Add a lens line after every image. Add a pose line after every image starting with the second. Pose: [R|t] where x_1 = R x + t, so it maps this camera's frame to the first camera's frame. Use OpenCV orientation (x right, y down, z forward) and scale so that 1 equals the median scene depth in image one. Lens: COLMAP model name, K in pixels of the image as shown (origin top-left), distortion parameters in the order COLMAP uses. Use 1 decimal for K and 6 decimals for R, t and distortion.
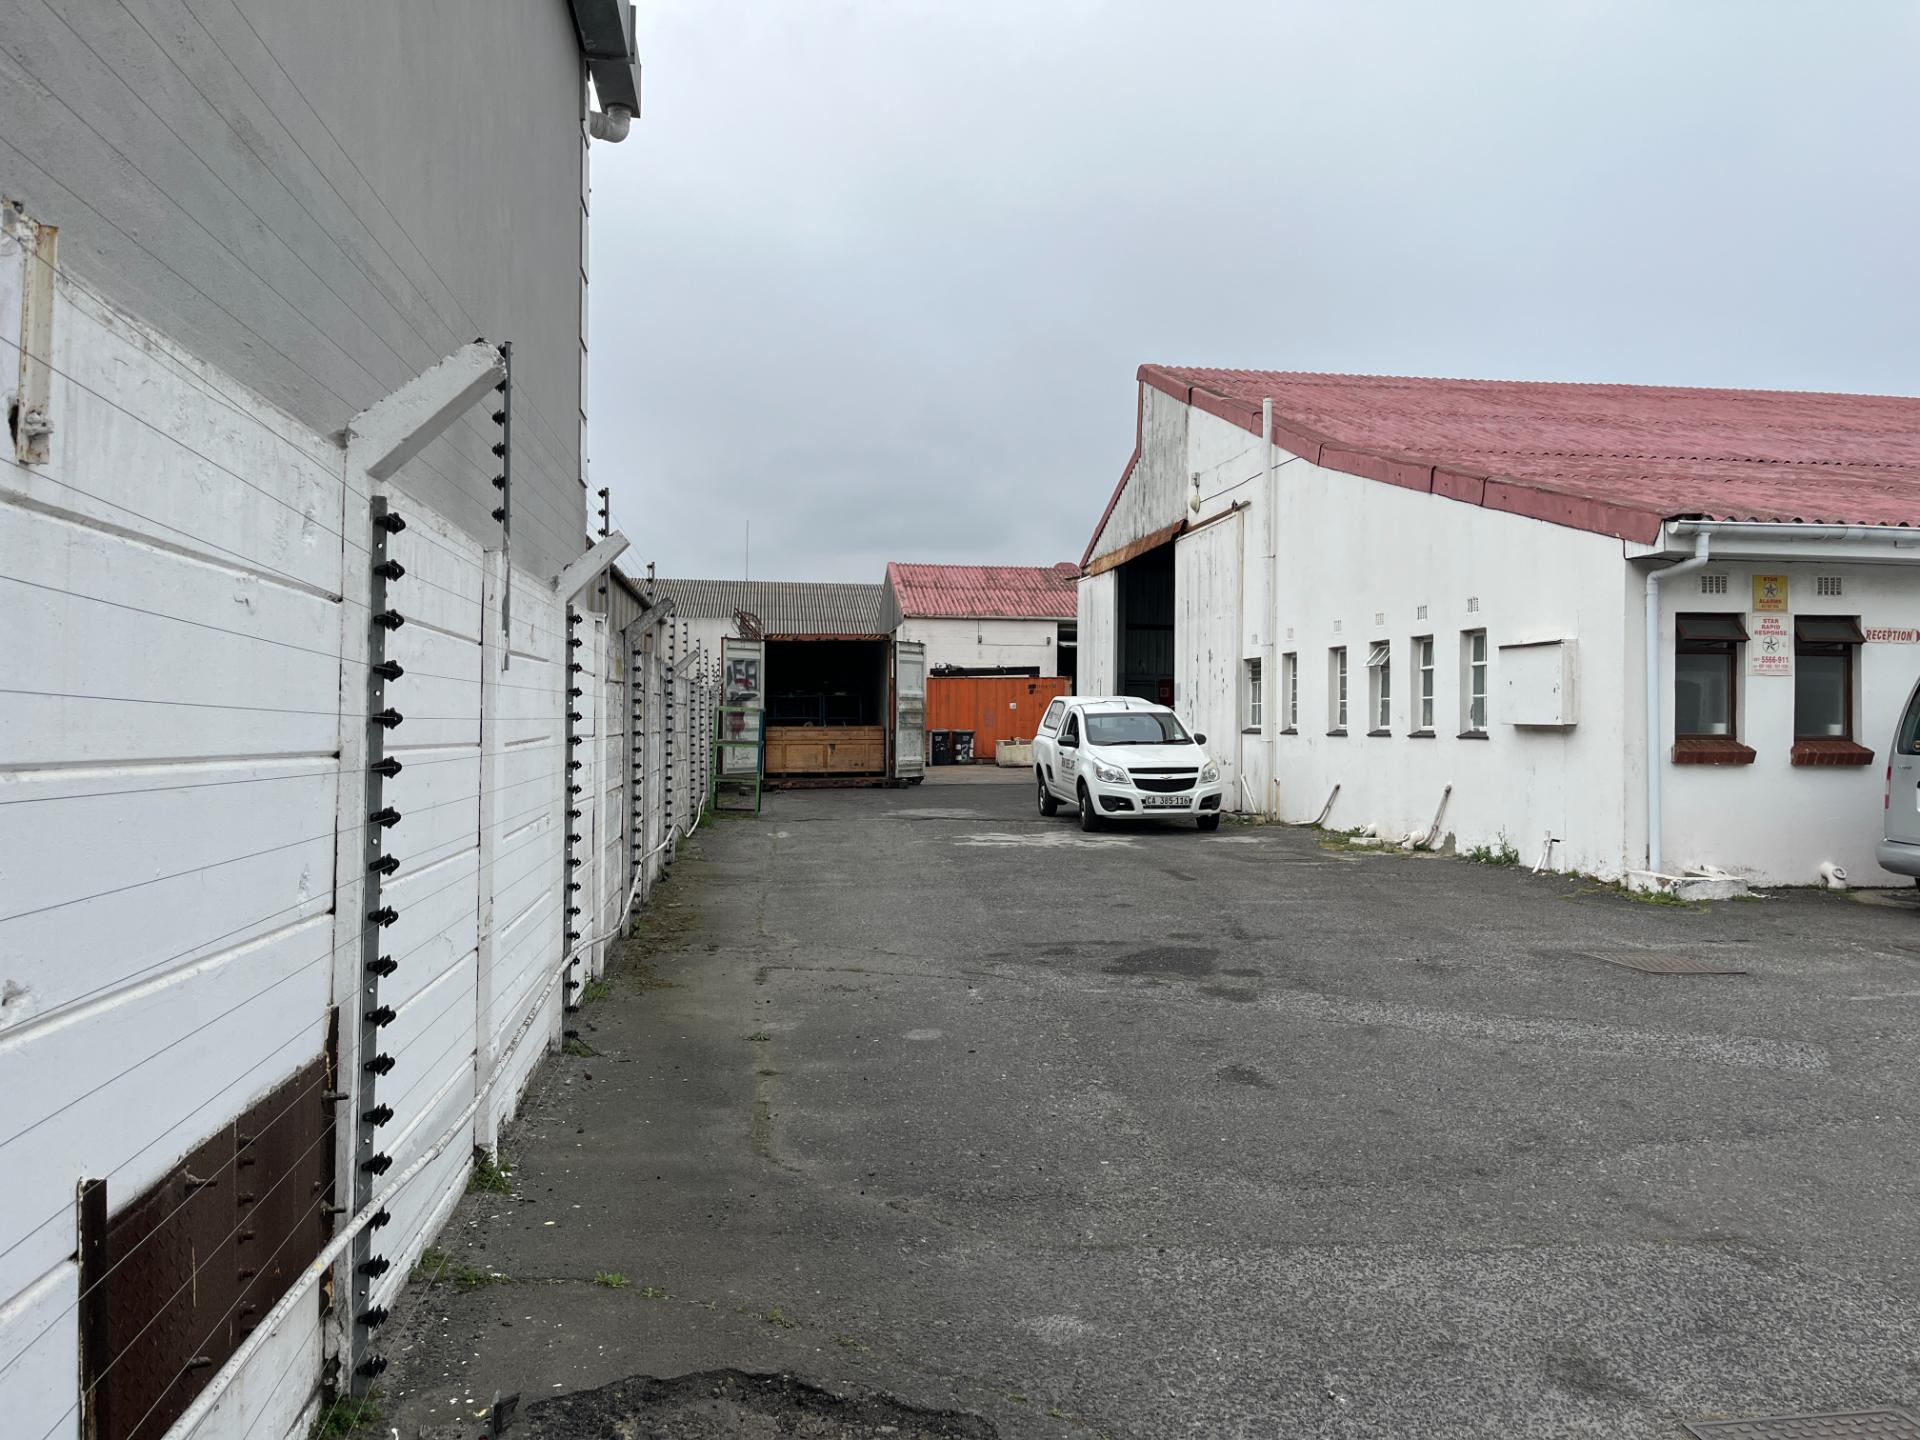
lens RADIAL K [[1451.8, 0, 953.4], [0, 1451.8, 705.0], [0, 0, 1]] dist [0.069721, -0.099006]
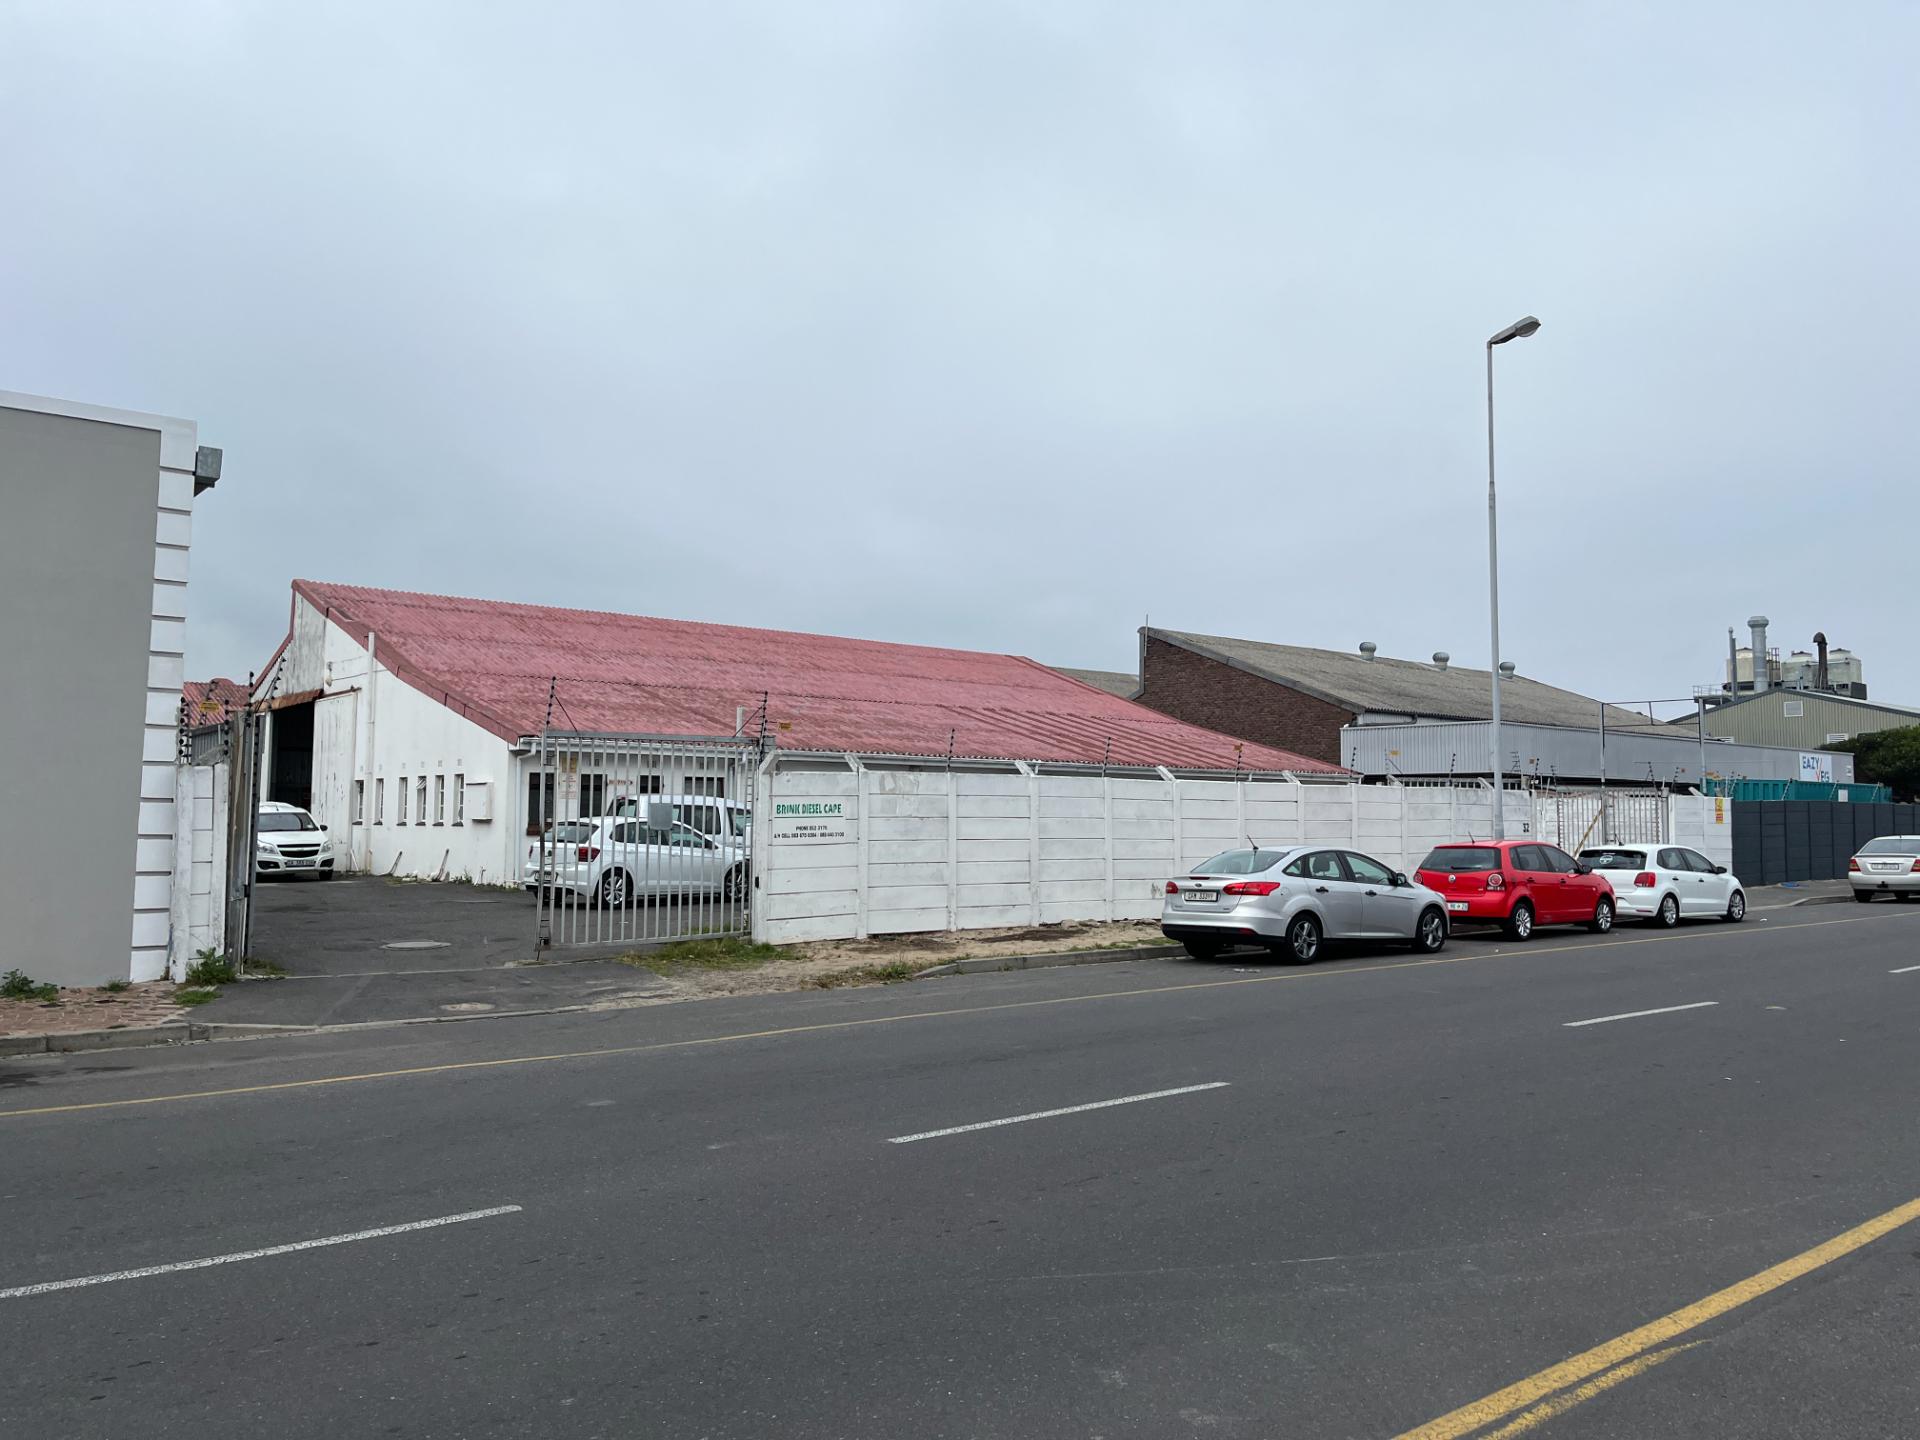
lens RADIAL K [[1451.8, 0, 951.6], [0, 1451.8, 706.9], [0, 0, 1]] dist [0.069721, -0.099006]
pose [[0.852390, 0.036854, 0.521607, -0.127167], [-0.005201, 0.998062, -0.062017, -0.018742], [-0.522881, 0.050150, 0.850929, -1.036025]]
